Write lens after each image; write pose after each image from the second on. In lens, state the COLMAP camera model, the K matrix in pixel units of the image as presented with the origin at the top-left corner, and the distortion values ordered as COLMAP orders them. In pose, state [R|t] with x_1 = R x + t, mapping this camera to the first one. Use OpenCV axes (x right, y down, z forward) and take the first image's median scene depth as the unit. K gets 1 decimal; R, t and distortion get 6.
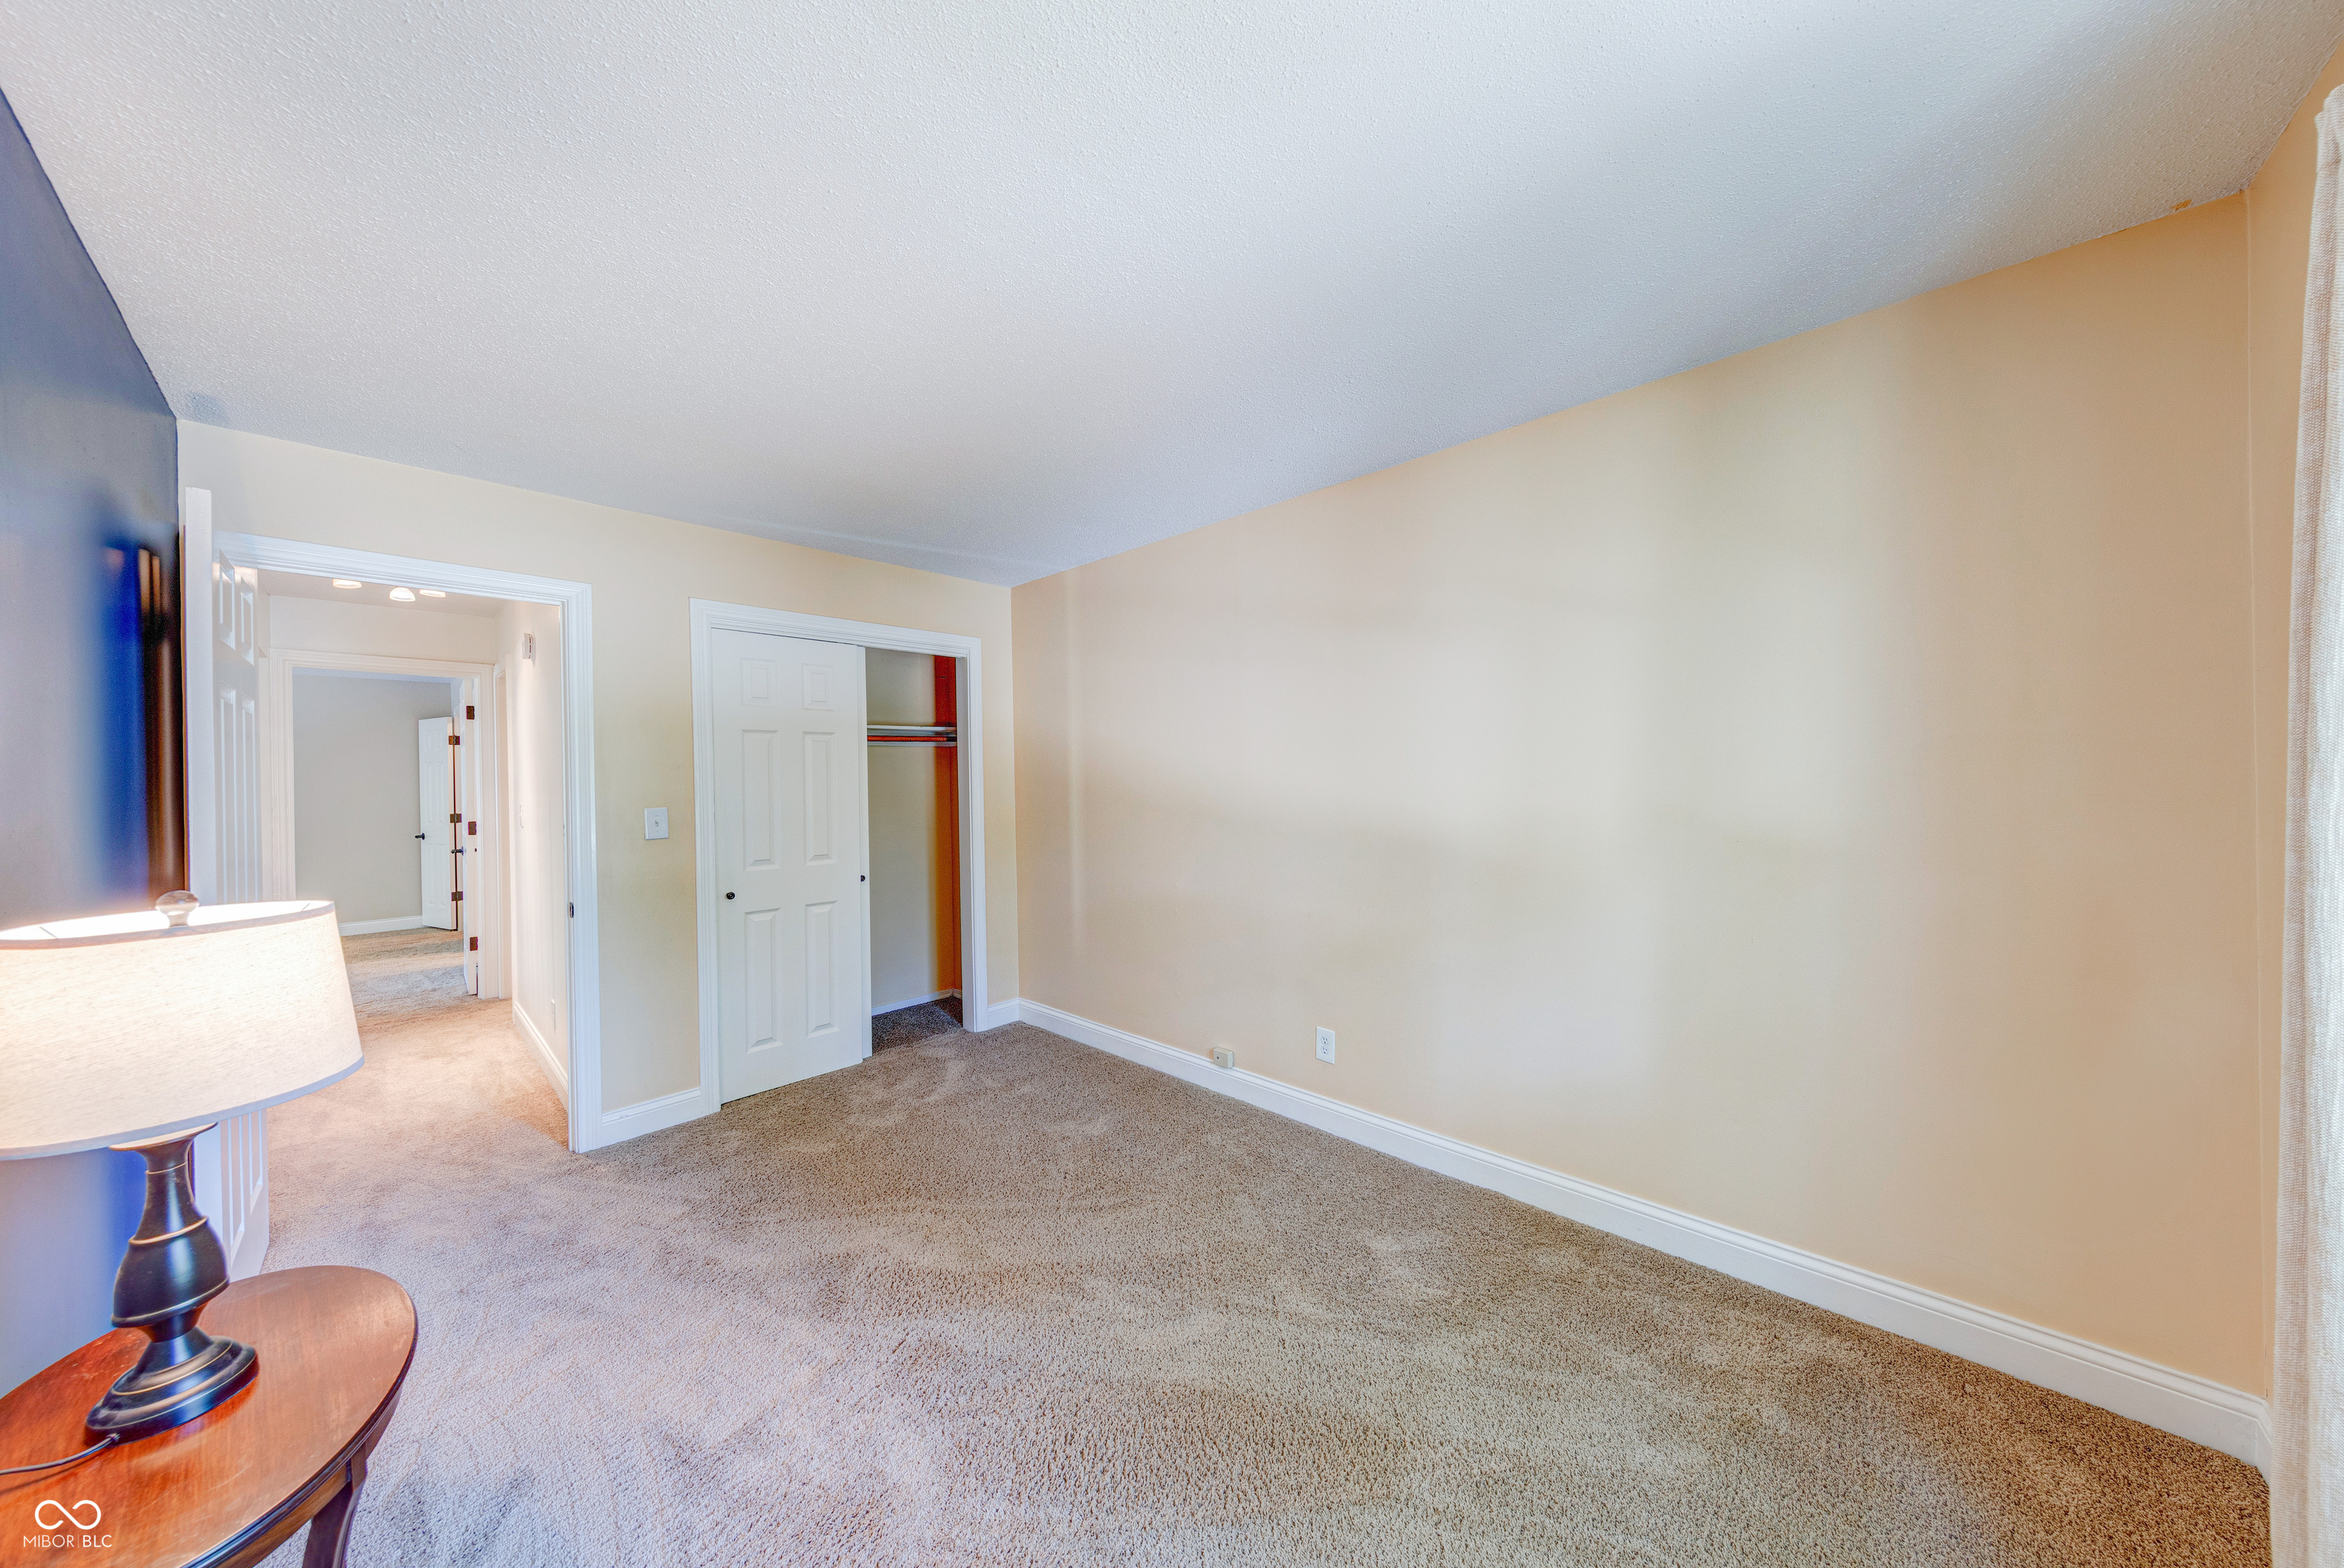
lens RADIAL K [[744.2, 0, 1186.4], [0, 744.2, 786.2], [0, 0, 1]] dist [0.007198, -0.000086]
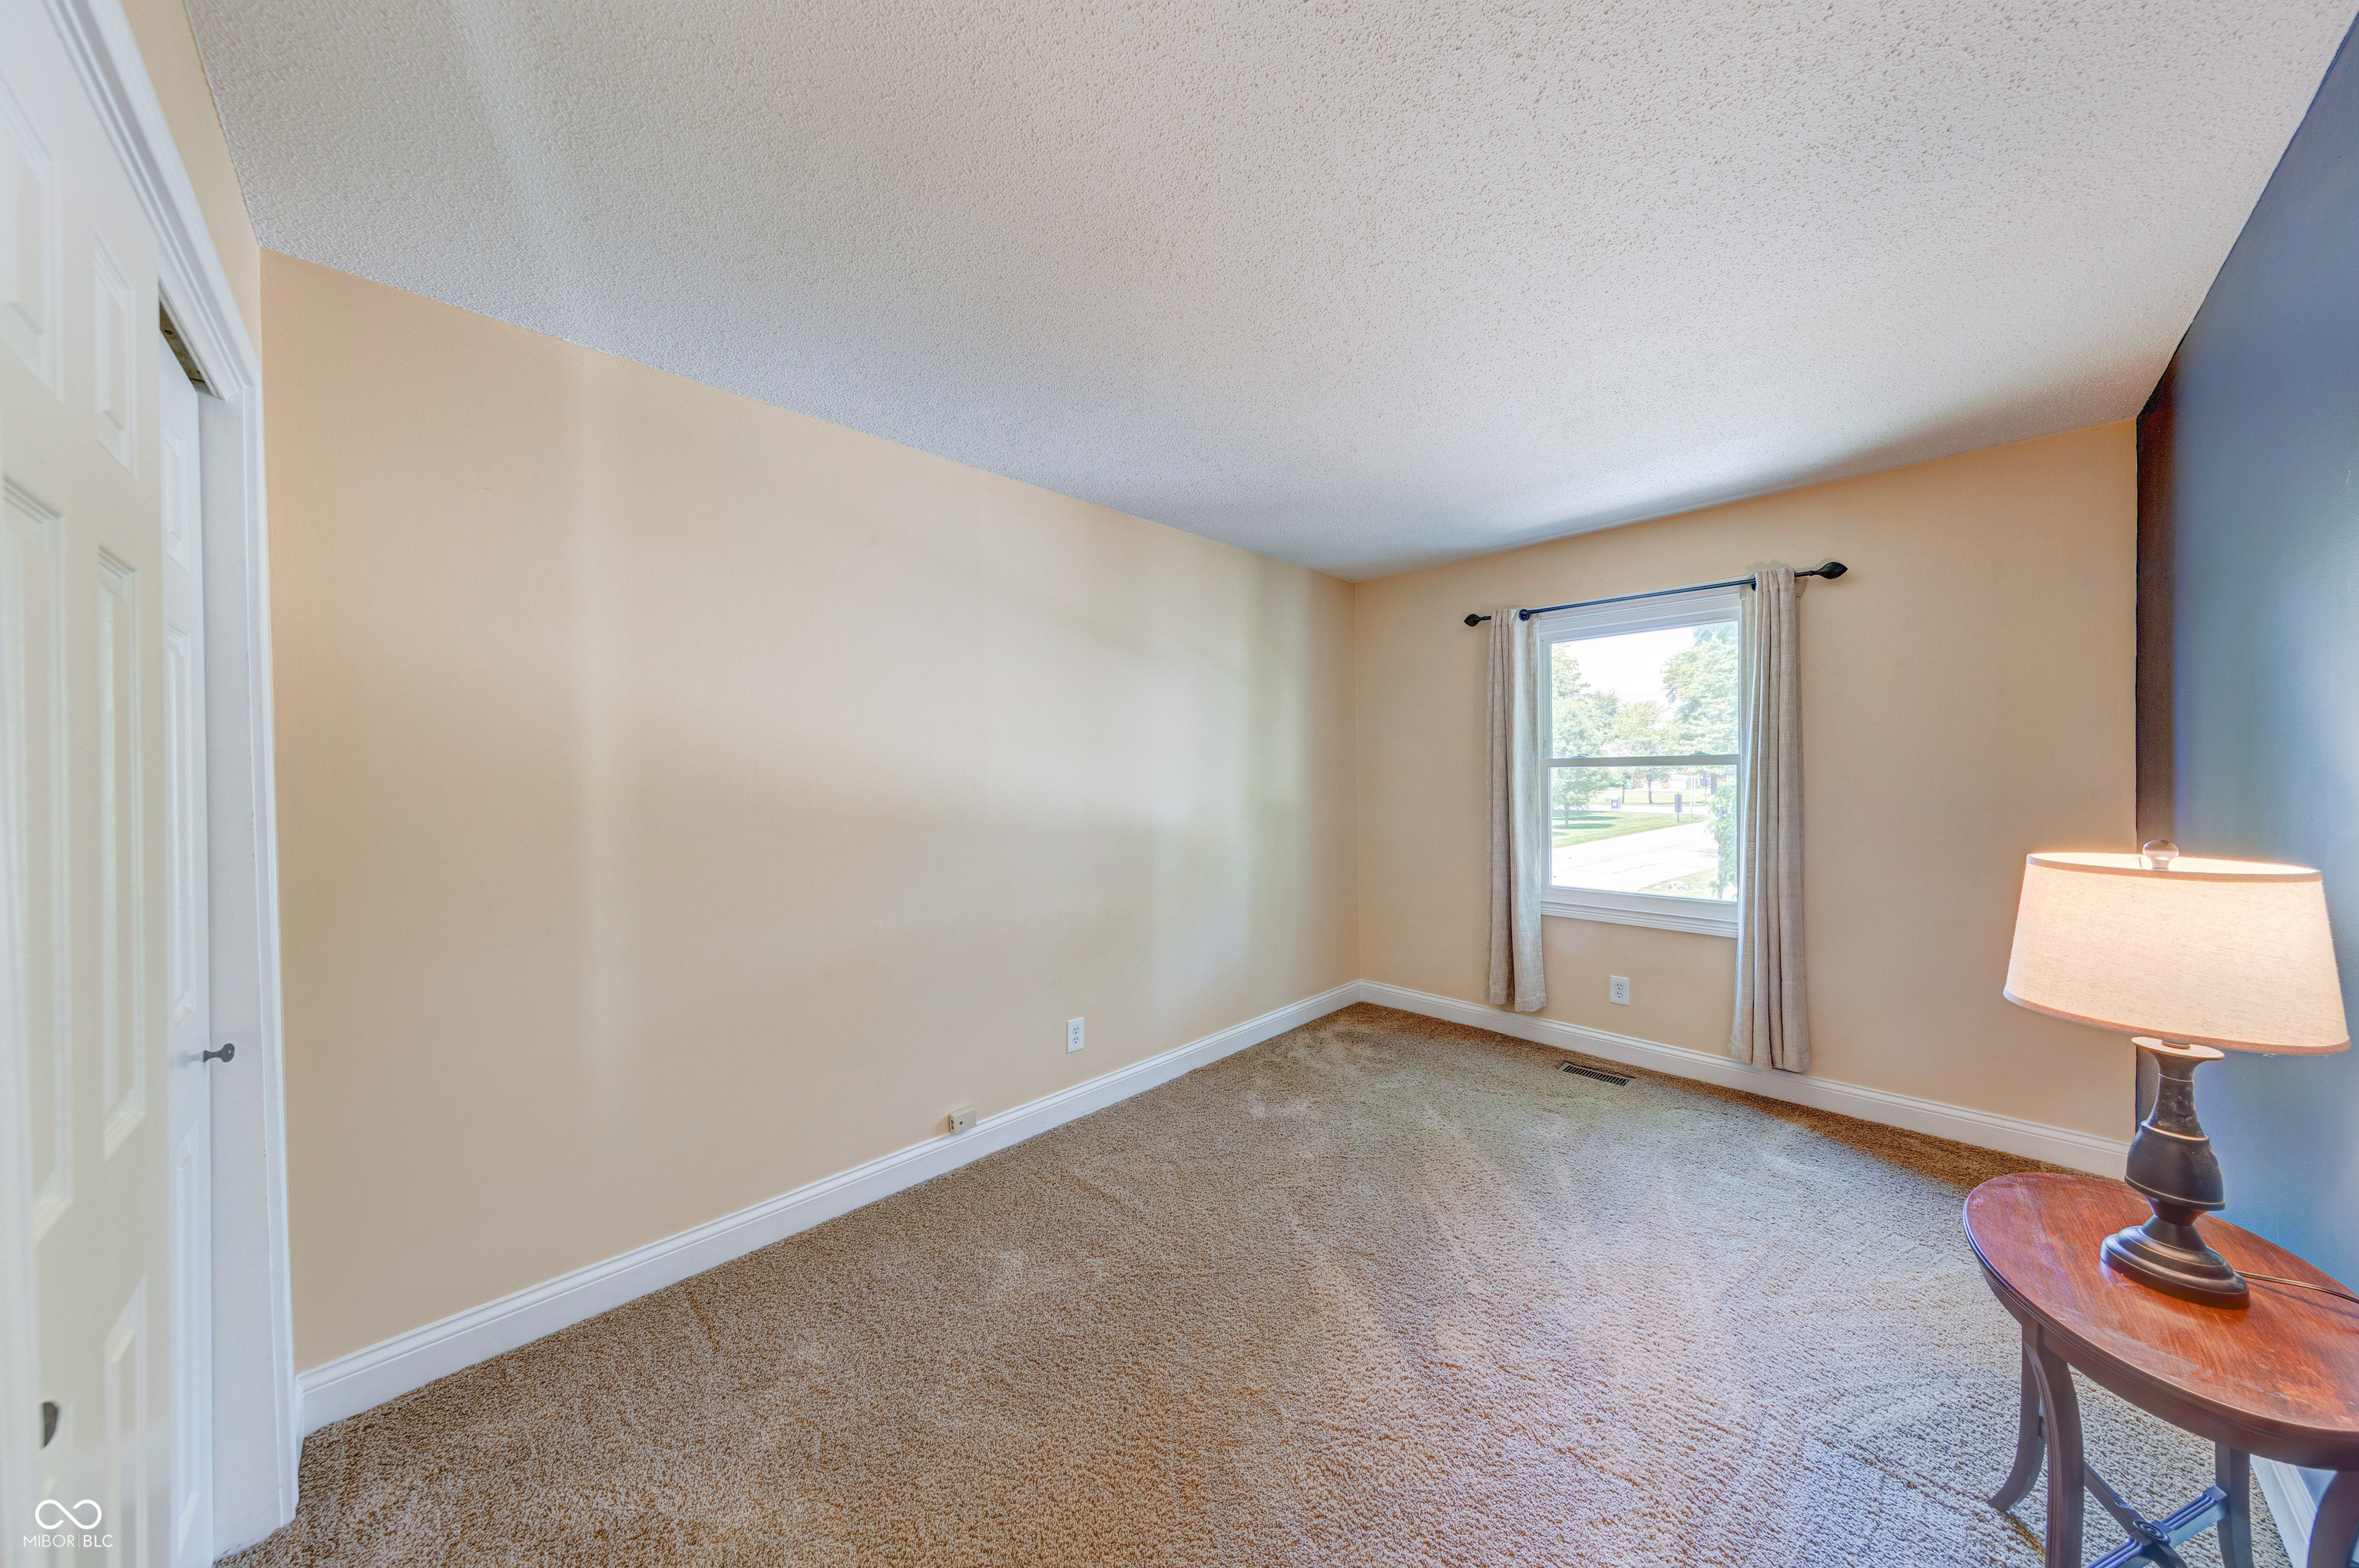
lens RADIAL K [[751.3, 0, 1157.2], [0, 751.3, 782.0], [0, 0, 1]] dist [0.005796, -0.000134]
pose [[0.050688, 0.004610, 0.998704, -0.845352], [0.021127, 0.999761, -0.005687, 0.003211], [-0.998491, 0.021388, 0.050579, 0.813885]]
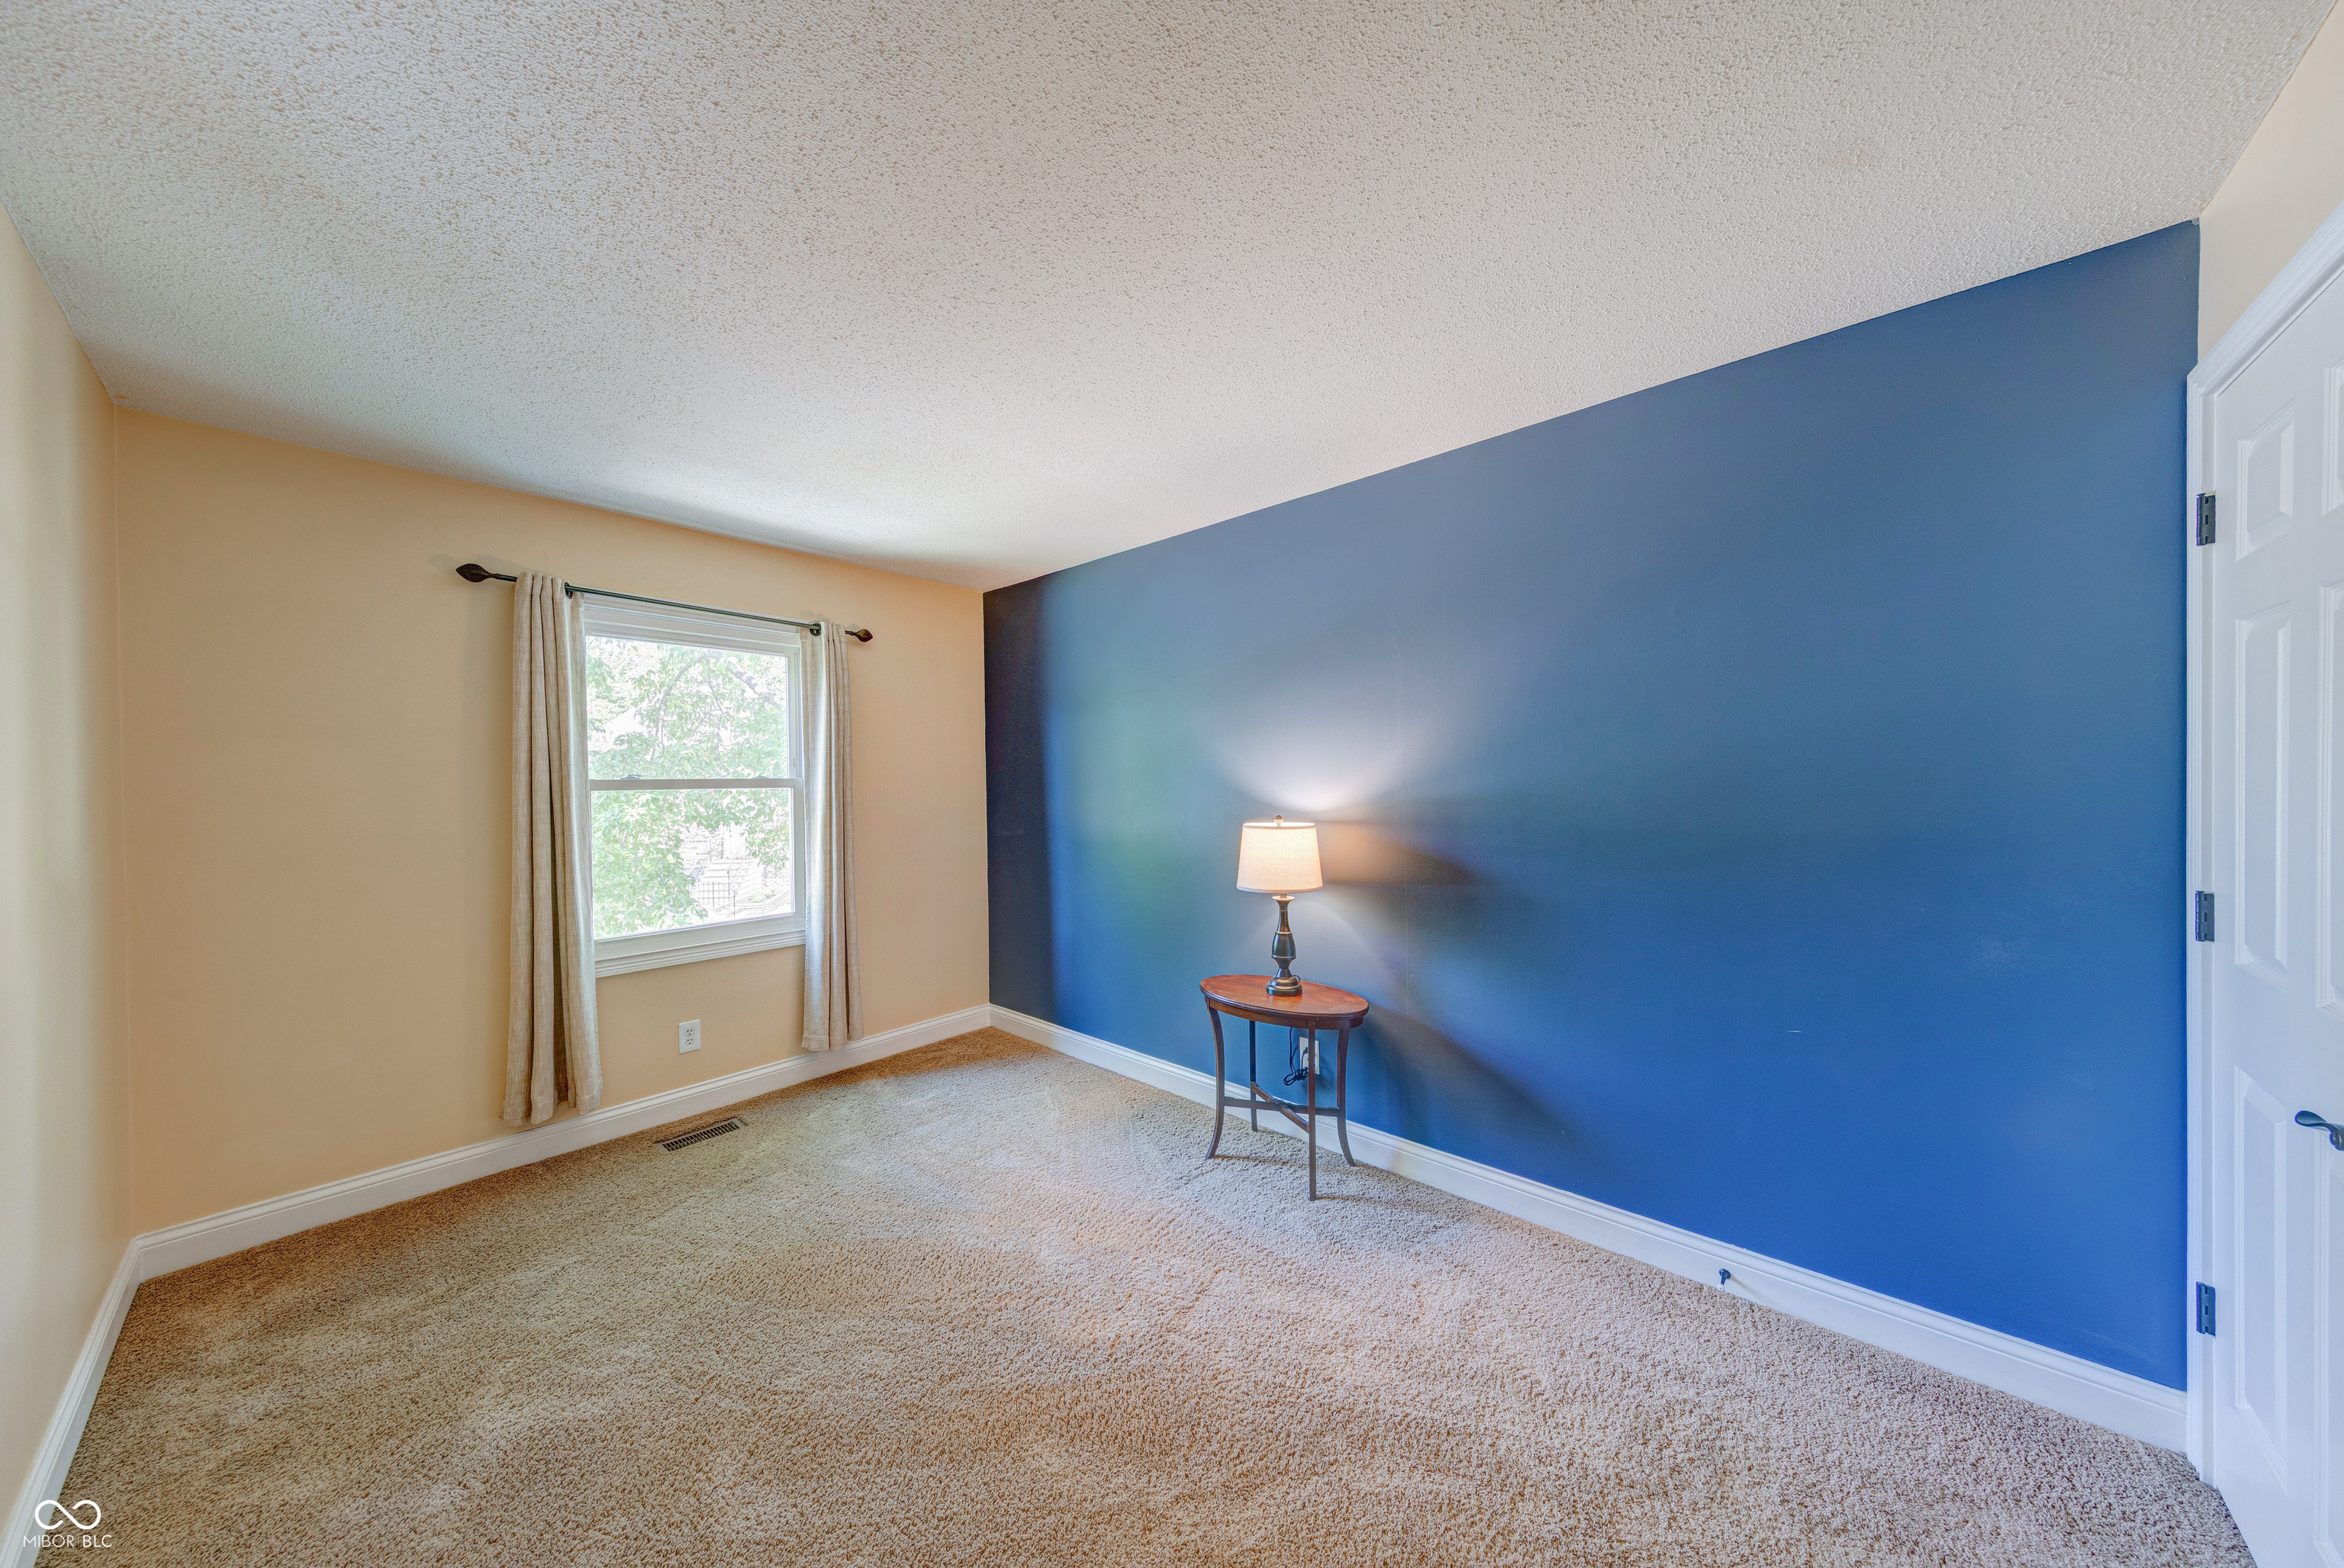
lens RADIAL K [[751.8, 0, 1168.6], [0, 751.8, 787.2], [0, 0, 1]] dist [0.009370, -0.000128]
pose [[-0.999232, 0.032161, -0.022376, -0.274785], [0.031839, 0.999387, 0.014563, -0.010033], [0.022831, 0.013840, -0.999644, 1.257792]]
